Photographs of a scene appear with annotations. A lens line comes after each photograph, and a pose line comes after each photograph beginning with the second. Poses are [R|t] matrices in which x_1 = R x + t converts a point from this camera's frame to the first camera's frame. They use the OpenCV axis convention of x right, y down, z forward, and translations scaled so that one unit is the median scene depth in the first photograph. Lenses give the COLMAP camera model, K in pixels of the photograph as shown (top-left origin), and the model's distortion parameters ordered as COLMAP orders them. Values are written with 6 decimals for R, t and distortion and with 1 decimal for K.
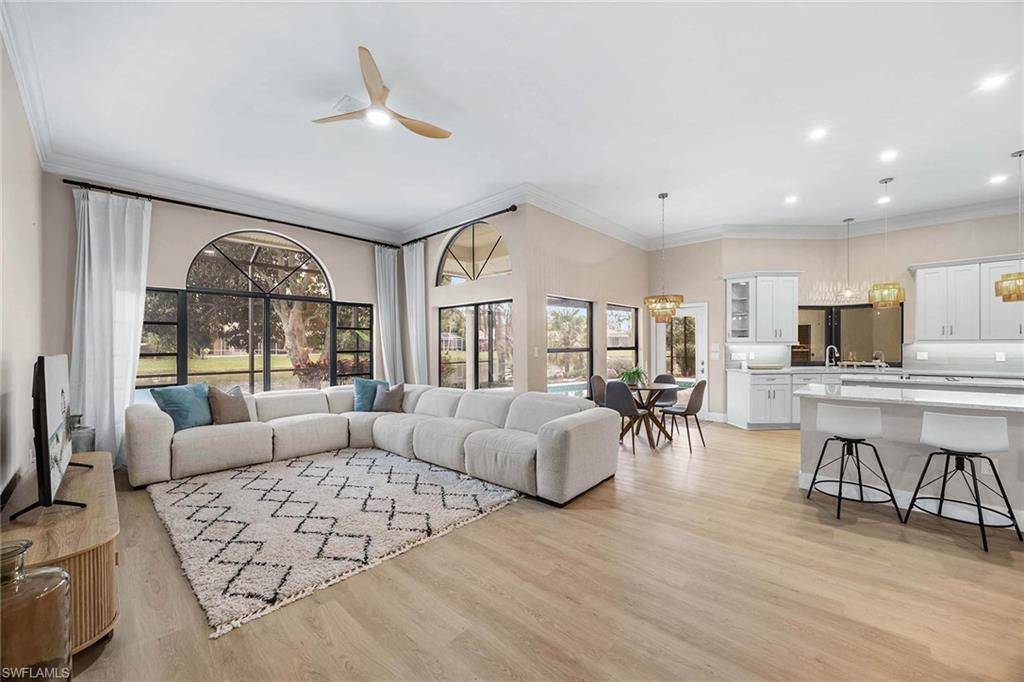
lens RADIAL K [[389.1, 0, 514.0], [0, 389.1, 347.8], [0, 0, 1]] dist [-0.002393, -0.000830]
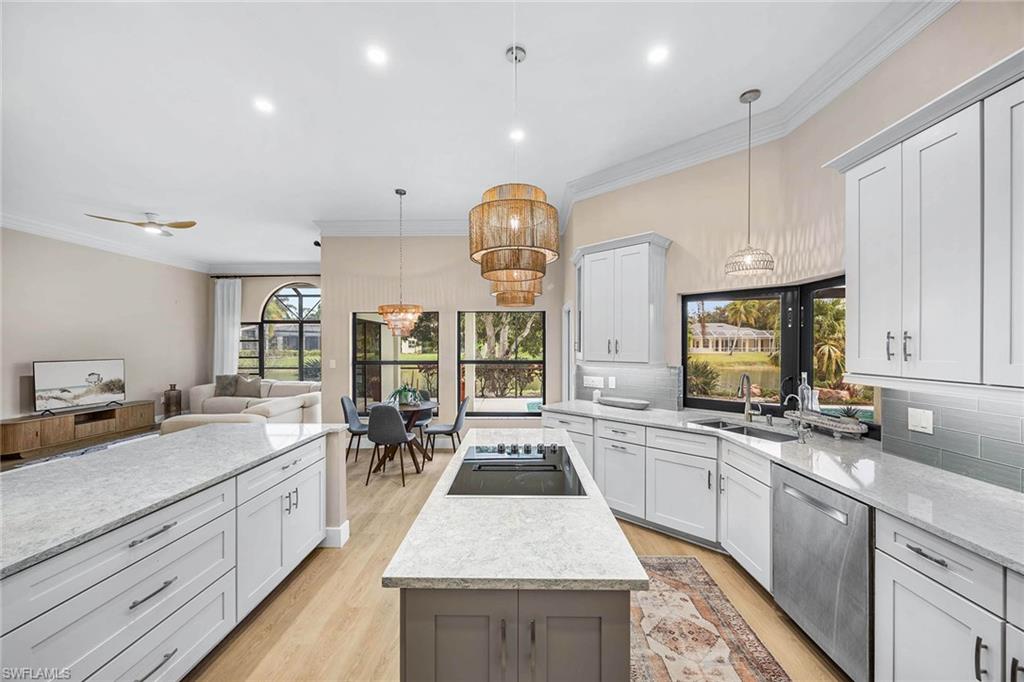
lens RADIAL K [[389.1, 0, 510.0], [0, 389.1, 347.2], [0, 0, 1]] dist [-0.002393, -0.000830]
pose [[0.670085, 0.009599, -0.742222, 1.053326], [-0.007710, 0.999952, 0.005971, -0.041199], [0.742244, 0.001721, 0.670127, 0.518243]]
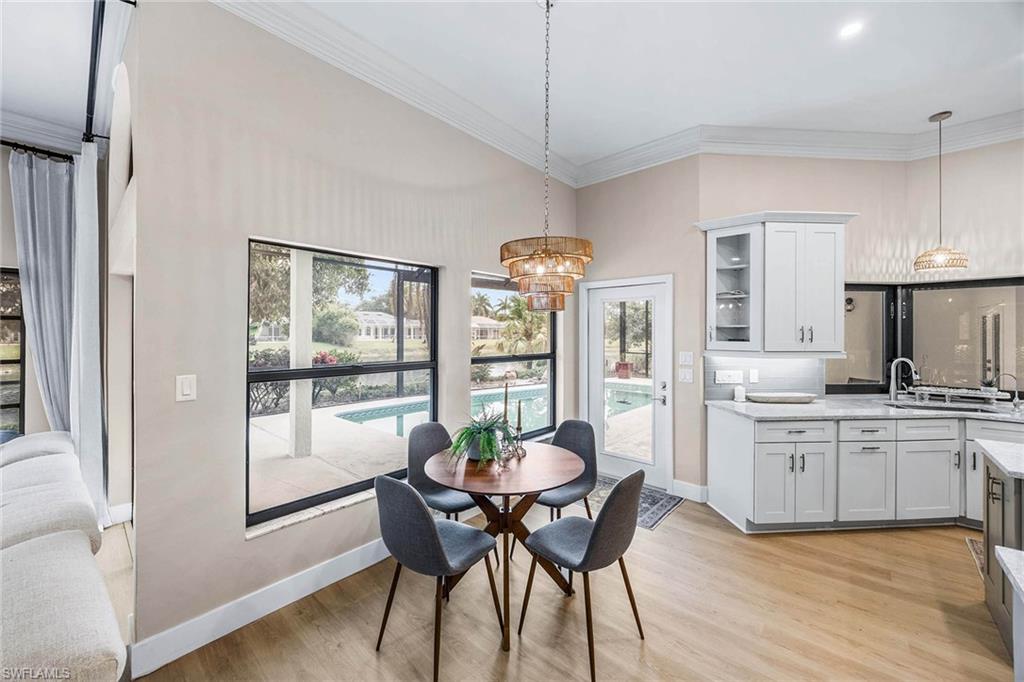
lens RADIAL K [[389.1, 0, 511.4], [0, 389.1, 331.3], [0, 0, 1]] dist [-0.002393, -0.000830]
pose [[0.999671, 0.009557, 0.023799, 0.296168], [-0.009307, 0.999900, -0.010605, -0.034392], [-0.023898, 0.010380, 0.999661, 0.526775]]
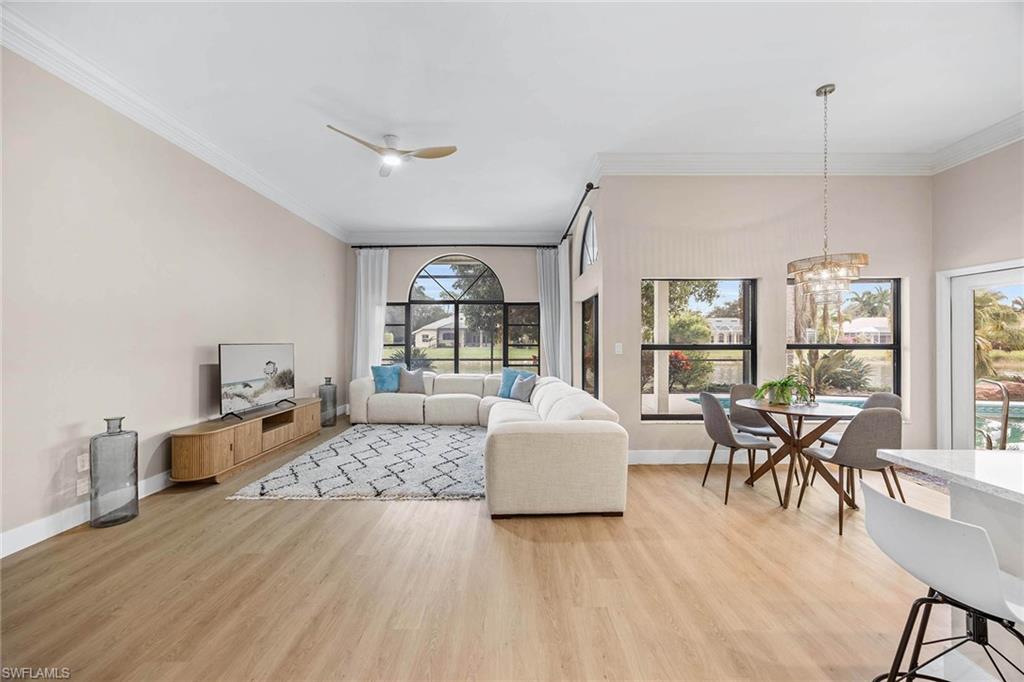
lens RADIAL K [[389.1, 0, 510.0], [0, 389.1, 338.8], [0, 0, 1]] dist [-0.002393, -0.000830]
pose [[0.676036, 0.003885, -0.736858, 0.432637], [-0.009821, 0.999945, -0.003739, -0.004286], [0.736803, 0.009765, 0.676037, 0.217077]]
